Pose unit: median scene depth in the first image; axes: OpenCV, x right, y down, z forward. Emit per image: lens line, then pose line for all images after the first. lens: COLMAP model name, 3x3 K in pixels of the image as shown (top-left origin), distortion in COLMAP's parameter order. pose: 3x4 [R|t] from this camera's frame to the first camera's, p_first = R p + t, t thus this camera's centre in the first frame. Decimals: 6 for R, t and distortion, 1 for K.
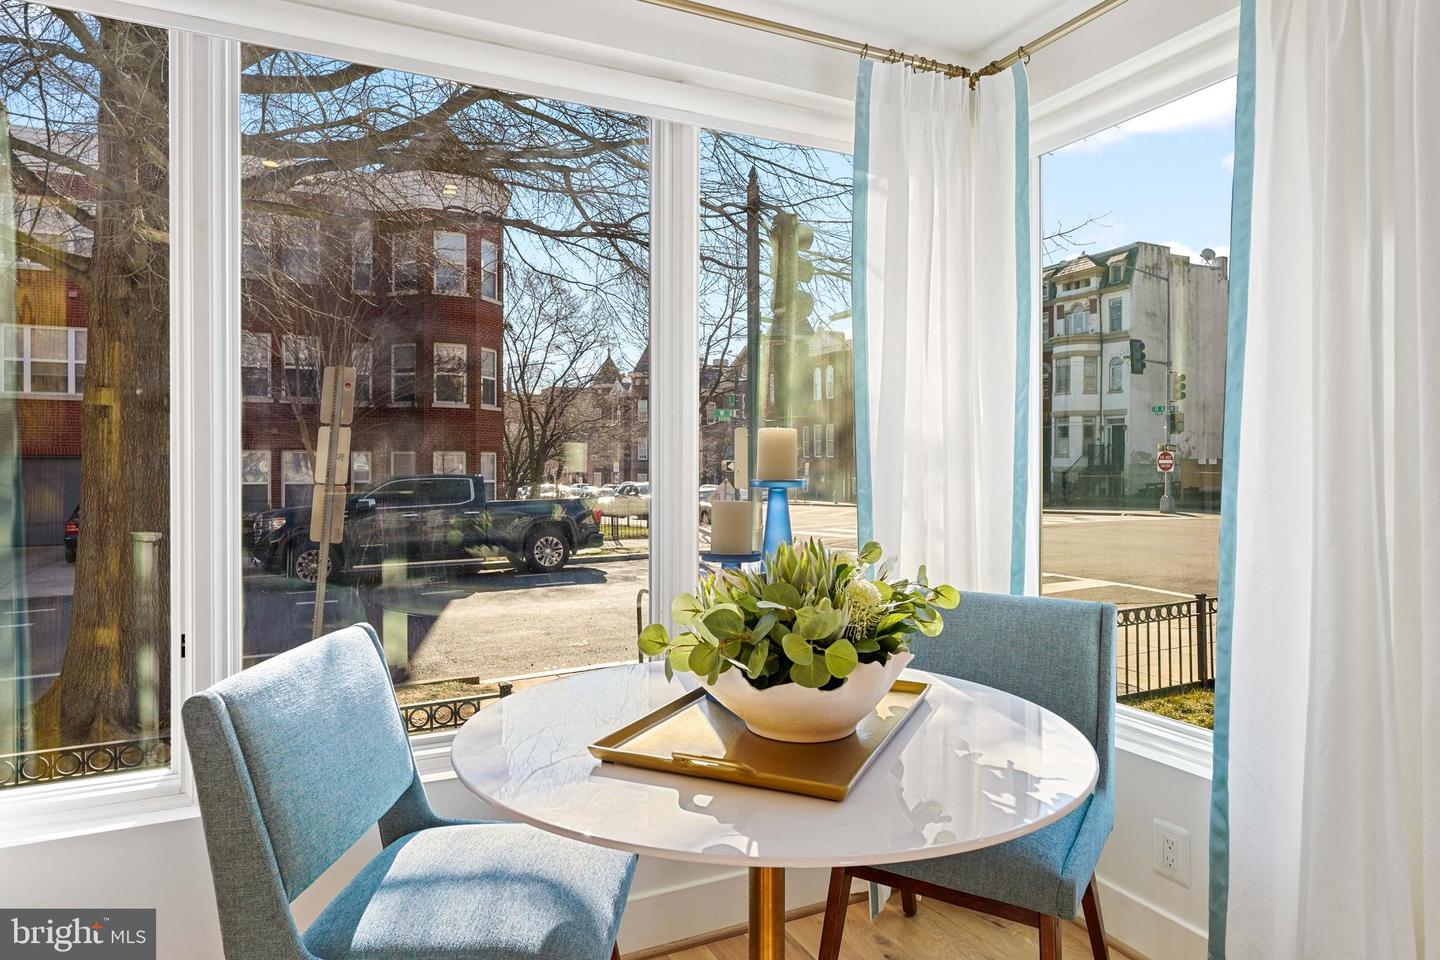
lens RADIAL K [[857.5, 0, 720.0], [0, 857.5, 480.0], [0, 0, 1]] dist [0.000543, 0.000368]
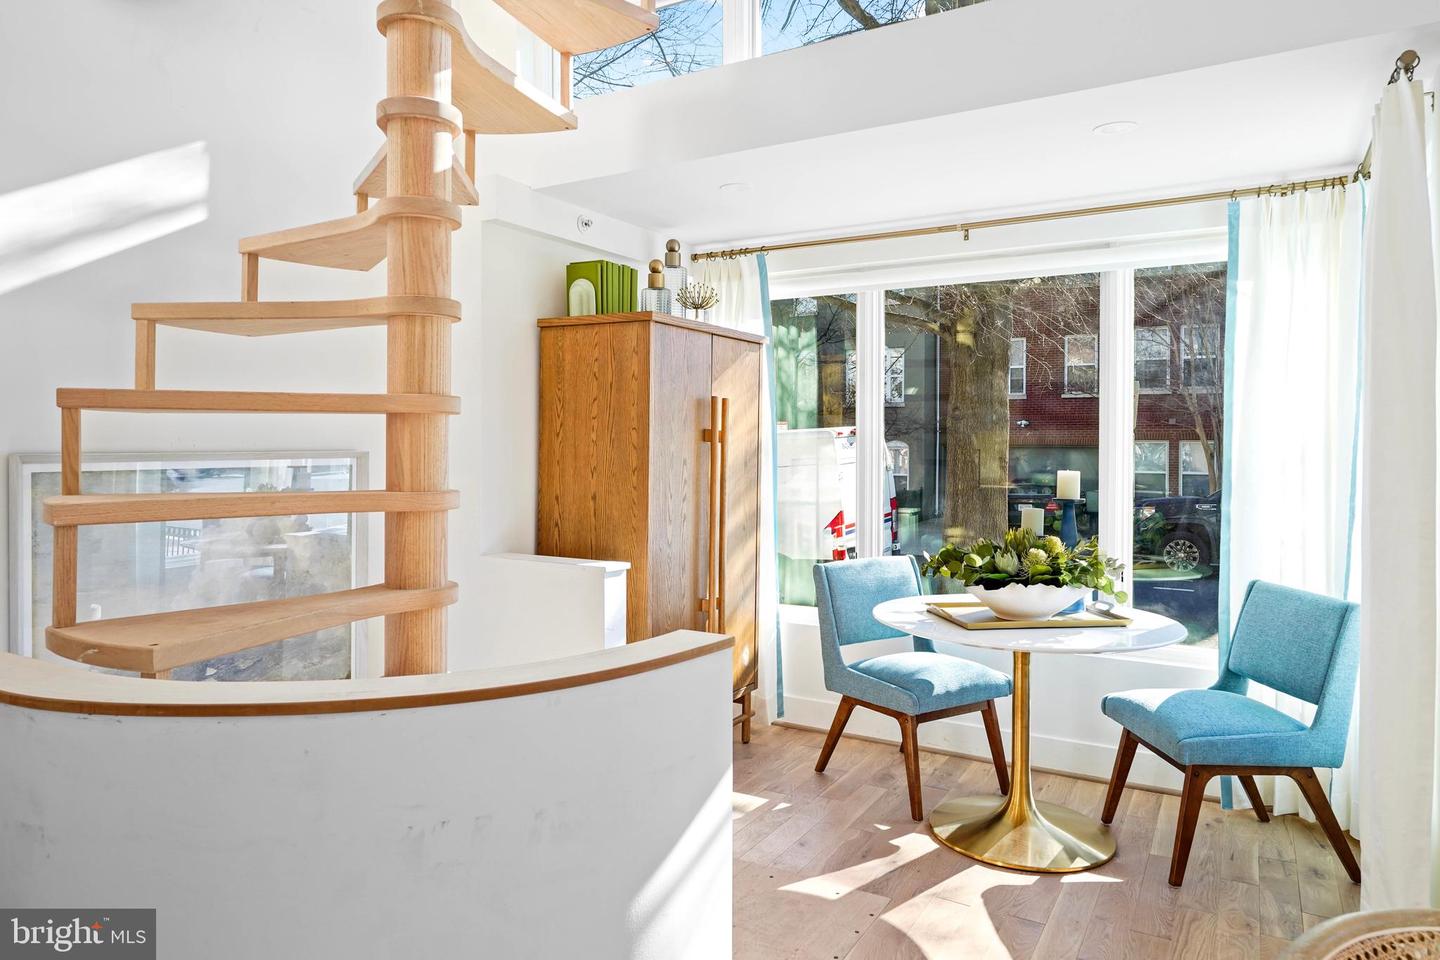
lens RADIAL K [[944.6, 0, 717.8], [0, 944.6, 449.9], [0, 0, 1]] dist [-0.000589, -0.000082]
pose [[0.546595, 0.002451, -0.837394, 0.986632], [-0.014340, 0.999876, -0.006433, -0.064254], [0.837275, 0.015525, 0.546562, -0.525974]]
